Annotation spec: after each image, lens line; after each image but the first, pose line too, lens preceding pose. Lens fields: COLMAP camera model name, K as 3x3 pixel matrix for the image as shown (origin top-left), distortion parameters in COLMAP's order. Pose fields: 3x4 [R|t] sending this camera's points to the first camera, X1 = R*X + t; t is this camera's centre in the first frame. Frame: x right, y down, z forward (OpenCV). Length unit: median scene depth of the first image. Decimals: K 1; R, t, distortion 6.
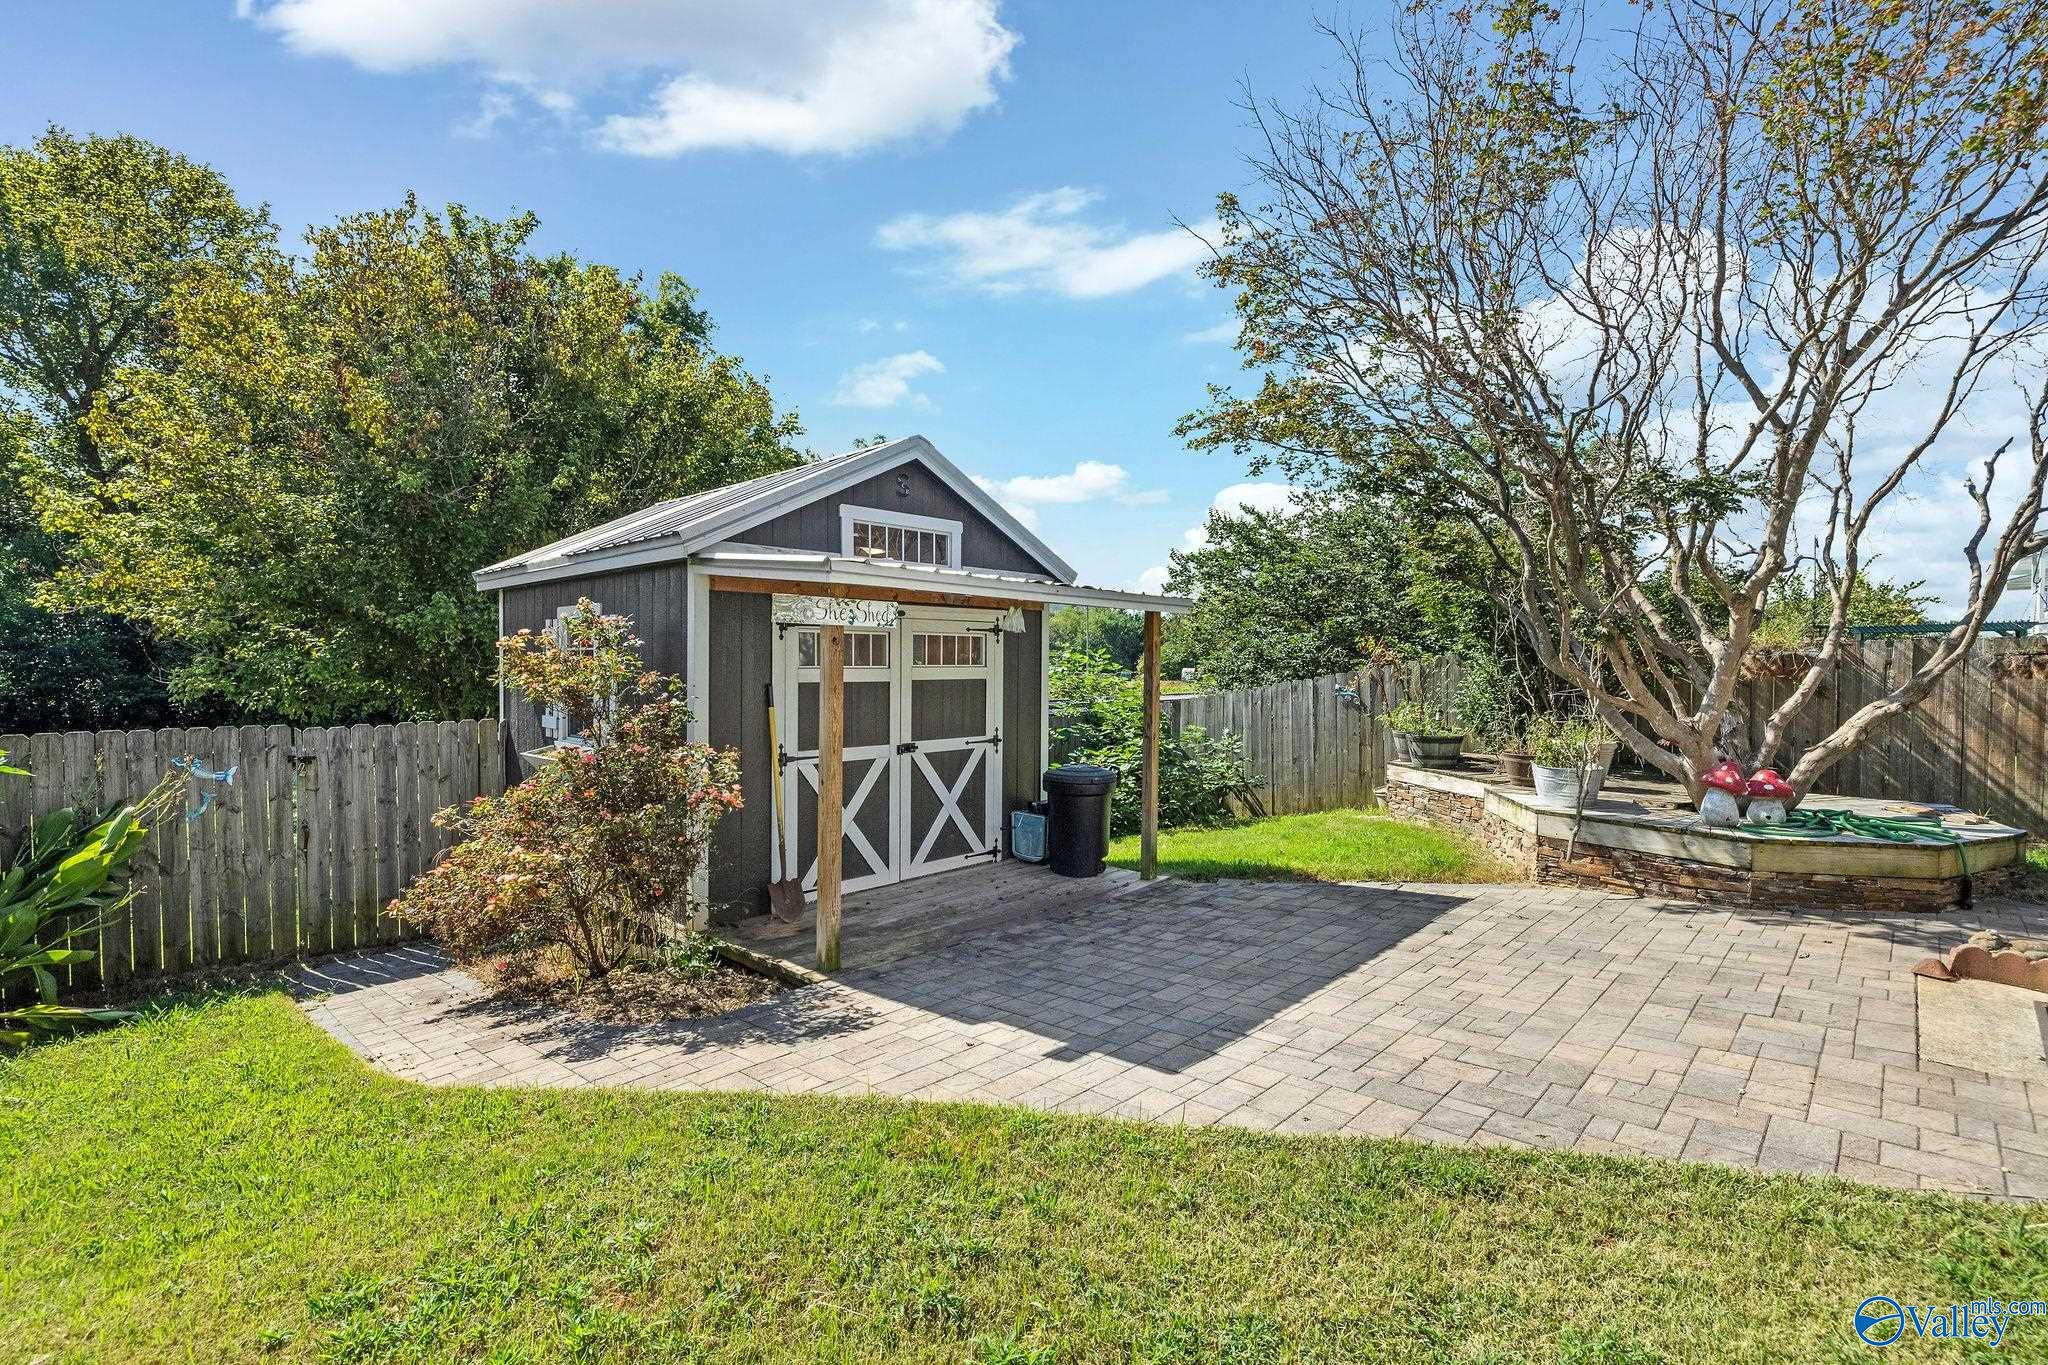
lens RADIAL K [[922.0, 0, 1061.7], [0, 922.0, 681.7], [0, 0, 1]] dist [-0.001418, -0.000046]
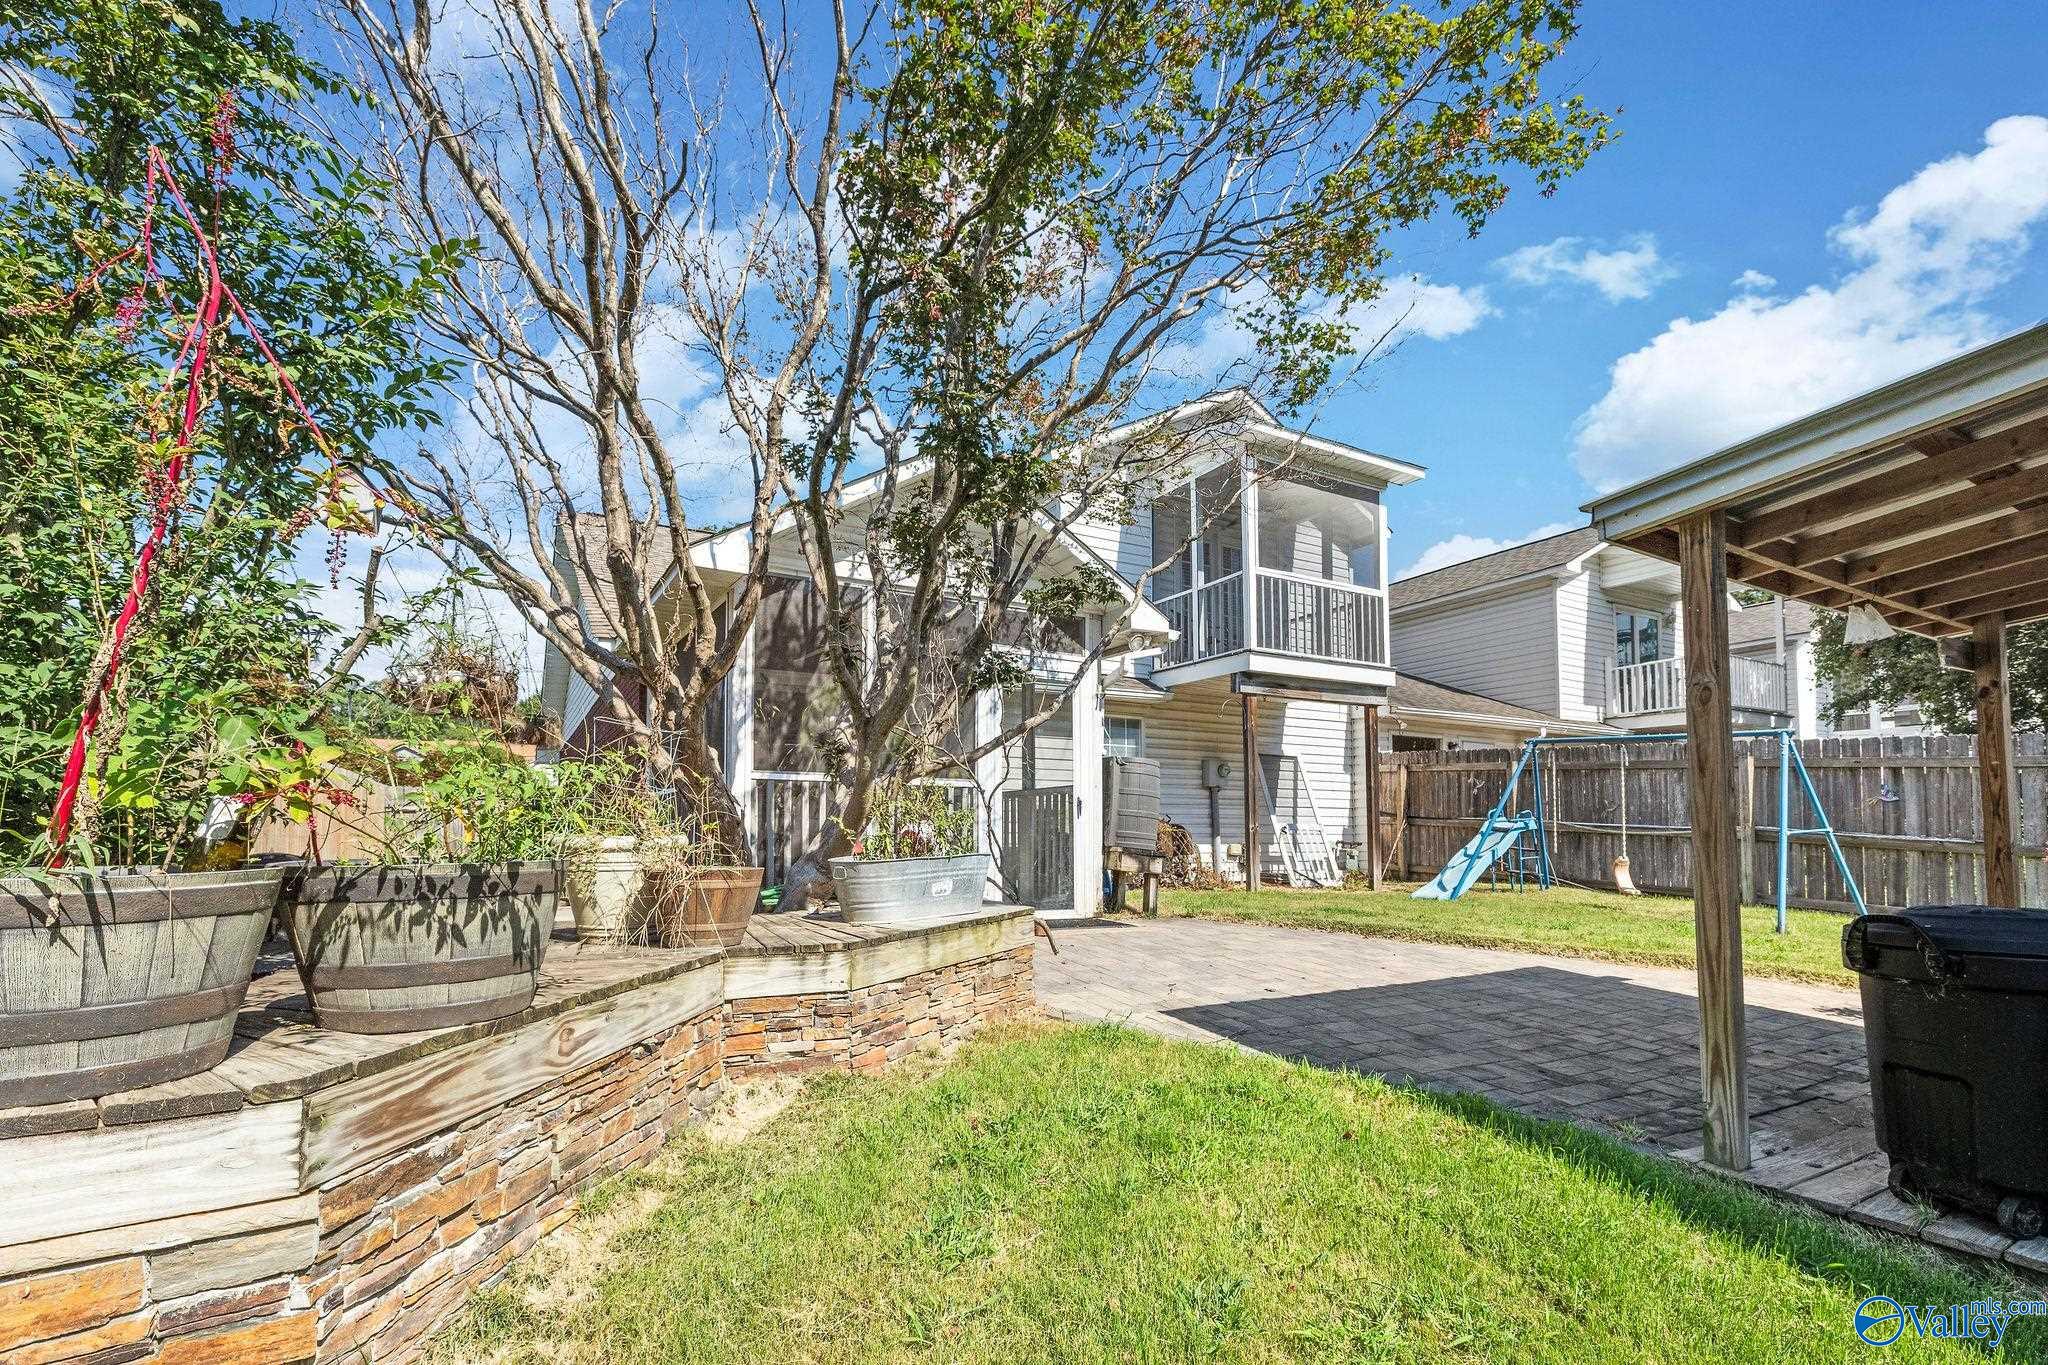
lens RADIAL K [[902.7, 0, 1021.6], [0, 902.7, 672.7], [0, 0, 1]] dist [-0.002390, 0.000012]
pose [[-0.952297, 0.045215, 0.301804, 0.406708], [-0.002247, 0.987898, -0.155091, 0.091330], [-0.305164, -0.148371, -0.940670, 2.329546]]
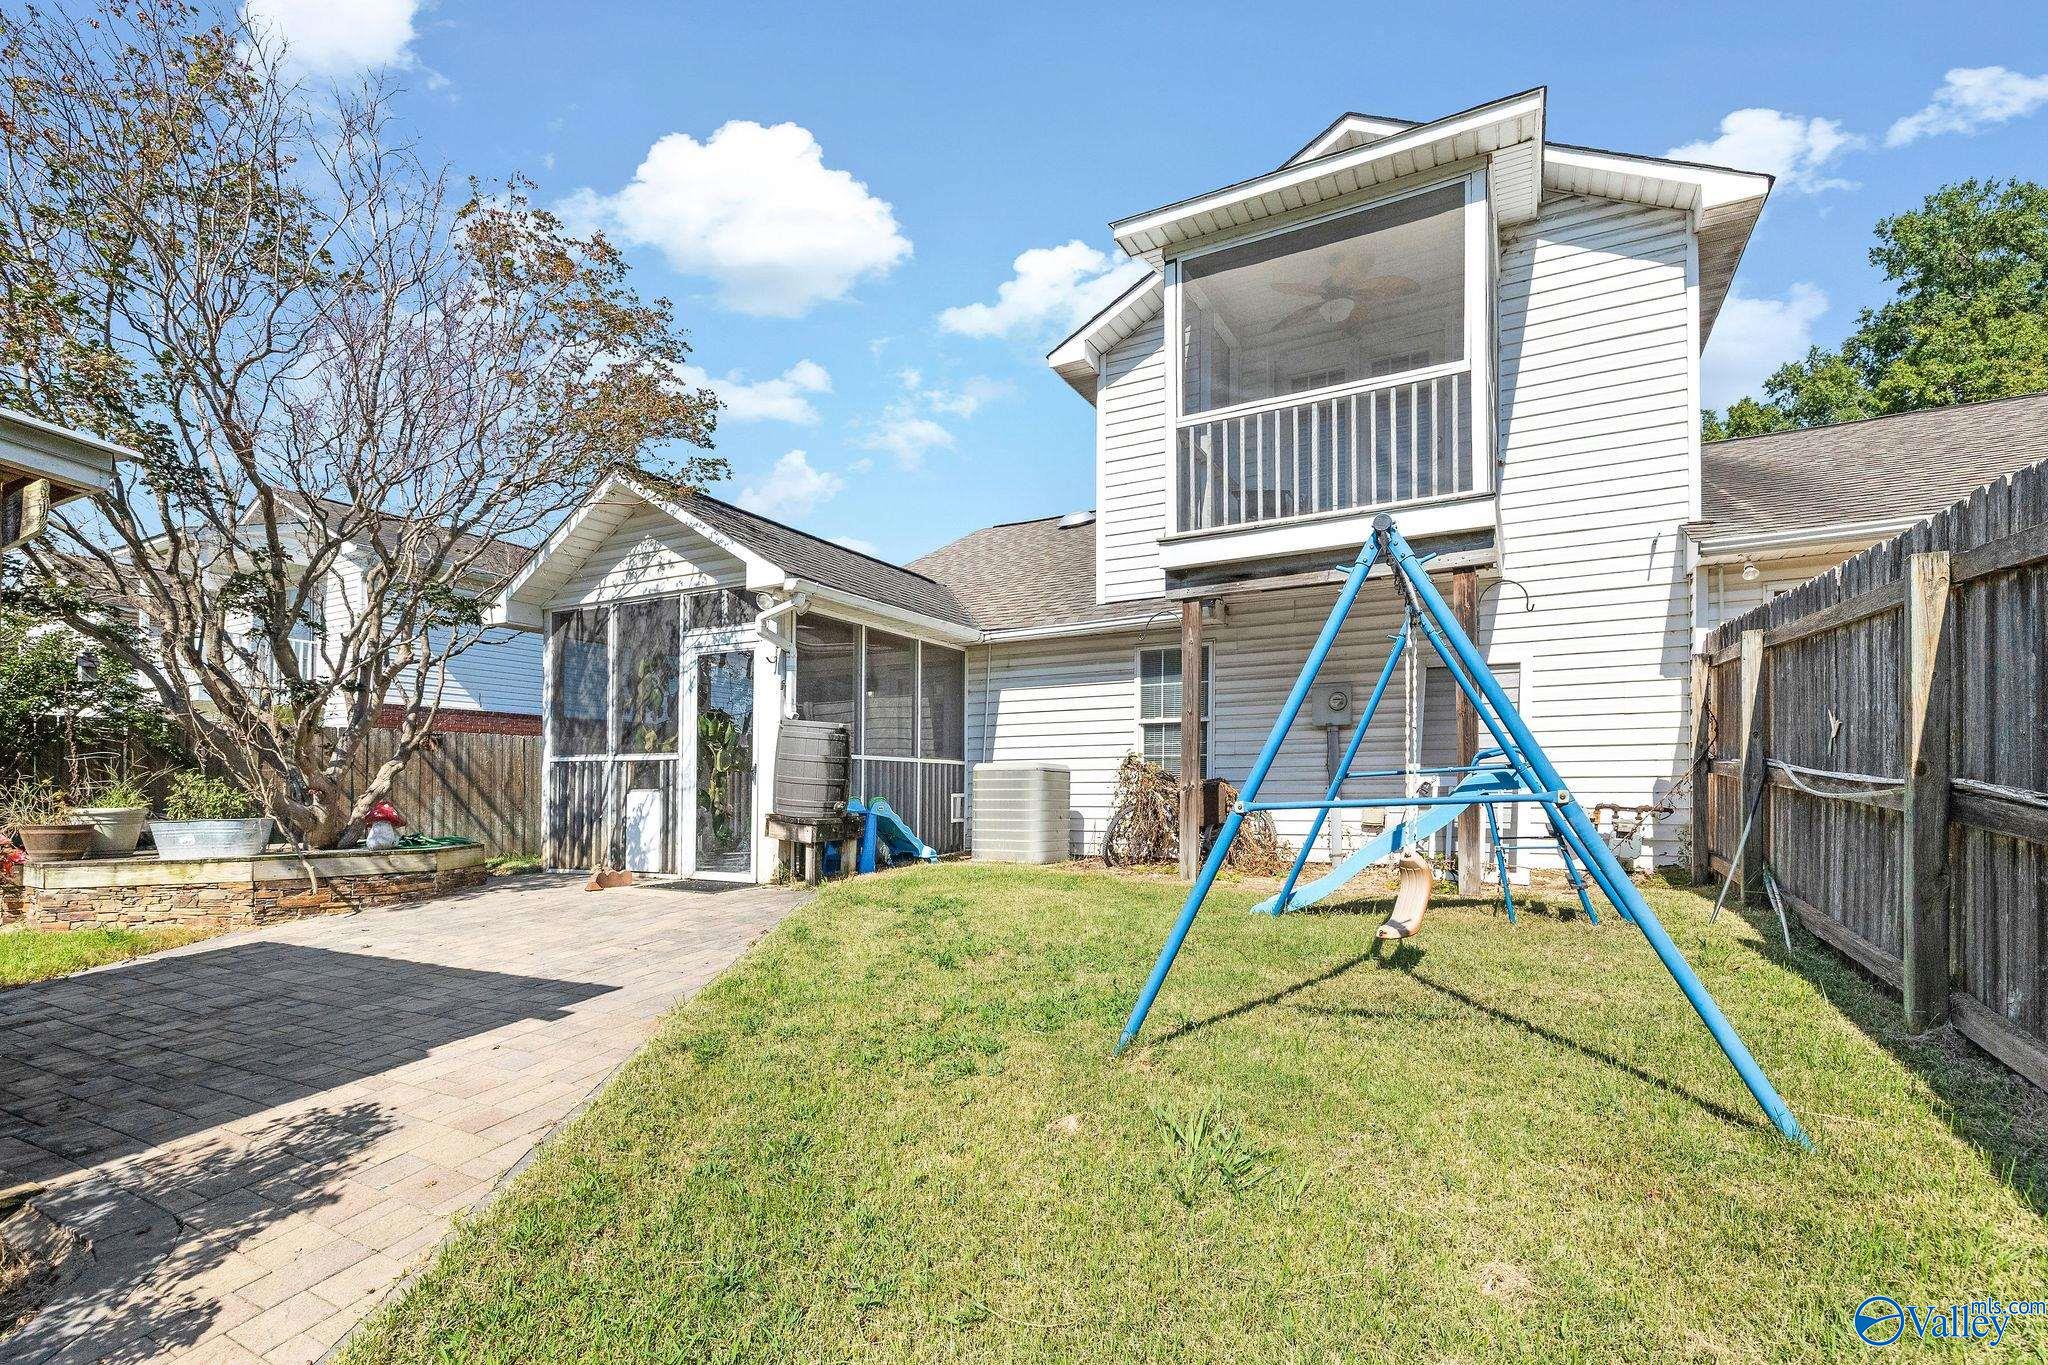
lens RADIAL K [[902.7, 0, 1021.6], [0, 902.7, 672.7], [0, 0, 1]] dist [-0.002390, 0.000012]
pose [[-0.271840, 0.112887, 0.955698, -1.028137], [0.029454, 0.993607, -0.108987, 0.090649], [-0.961892, -0.001478, -0.273427, 0.590086]]
